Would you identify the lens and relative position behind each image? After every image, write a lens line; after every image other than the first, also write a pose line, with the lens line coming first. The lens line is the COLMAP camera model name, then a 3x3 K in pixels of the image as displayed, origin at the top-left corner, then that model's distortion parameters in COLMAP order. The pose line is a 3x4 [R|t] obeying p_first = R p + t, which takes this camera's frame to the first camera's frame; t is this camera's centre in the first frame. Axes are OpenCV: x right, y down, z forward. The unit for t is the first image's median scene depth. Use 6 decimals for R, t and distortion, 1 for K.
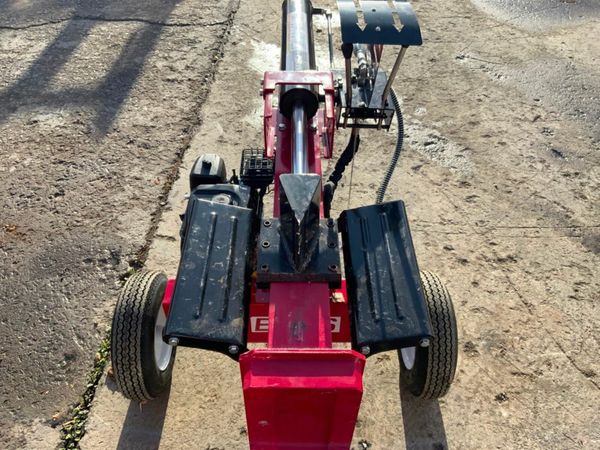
lens RADIAL K [[497.0, 0, 298.1], [0, 497.0, 225.4], [0, 0, 1]] dist [0.059644, -0.112375]
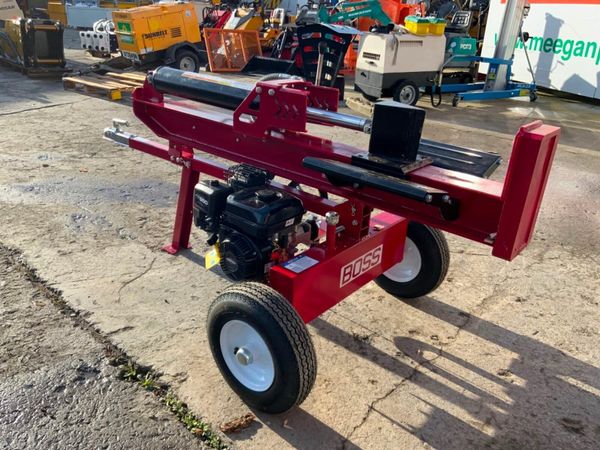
lens RADIAL K [[497.0, 0, 297.8], [0, 497.0, 230.1], [0, 0, 1]] dist [0.059644, -0.112375]
pose [[0.646196, -0.288249, 0.706642, -0.655501], [0.501920, 0.858020, -0.108988, 0.128603], [-0.574897, 0.425106, 0.699127, 0.160468]]
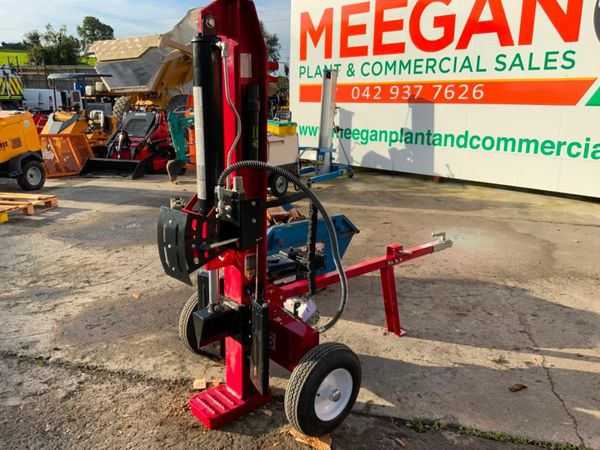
lens RADIAL K [[497.0, 0, 297.9], [0, 497.0, 227.7], [0, 0, 1]] dist [0.059644, -0.112375]
pose [[0.195329, -0.242615, 0.950255, -1.294118], [0.668847, 0.741589, 0.051855, -0.439921], [-0.717279, 0.625447, 0.307126, 0.558950]]
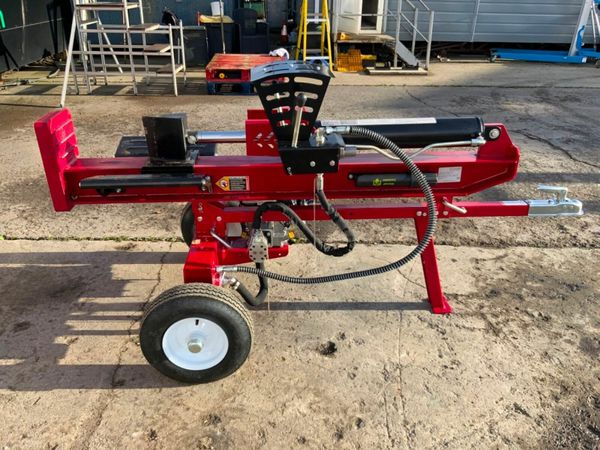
lens RADIAL K [[497.0, 0, 303.0], [0, 497.0, 225.1], [0, 0, 1]] dist [0.059644, -0.112375]
pose [[0.053361, 0.435611, -0.898552, 0.889307], [-0.705863, 0.652946, 0.274625, -0.317350], [0.706335, 0.619600, 0.342324, 0.490498]]
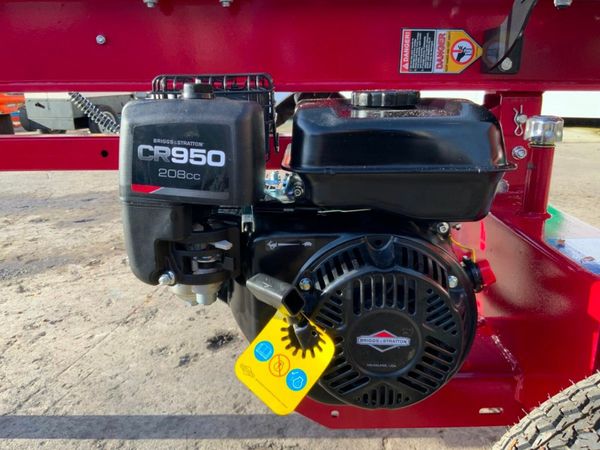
lens RADIAL K [[497.0, 0, 300.9], [0, 497.0, 224.4], [0, 0, 1]] dist [0.059644, -0.112375]
pose [[-0.012798, -0.285959, 0.958156, -0.370619], [0.706624, 0.675395, 0.211008, -0.074481], [-0.707474, 0.679757, 0.193422, 0.743052]]
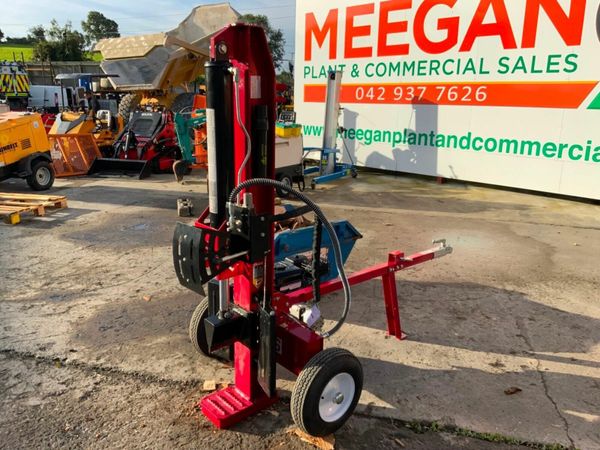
lens RADIAL K [[497.0, 0, 298.1], [0, 497.0, 227.9], [0, 0, 1]] dist [0.059644, -0.112375]
pose [[0.202683, -0.250509, 0.946660, -1.341418], [0.666425, 0.743607, 0.054093, -0.472297], [-0.717493, 0.619914, 0.317662, 0.522861]]
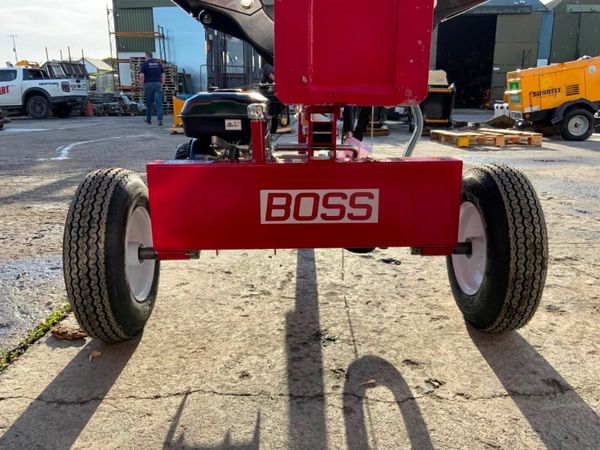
lens RADIAL K [[497.0, 0, 299.2], [0, 497.0, 226.4], [0, 0, 1]] dist [0.059644, -0.112375]
pose [[0.999772, -0.016429, 0.013666, -0.033306], [0.021075, 0.863789, -0.503413, 0.431160], [-0.003534, 0.503586, 0.863938, 0.261068]]
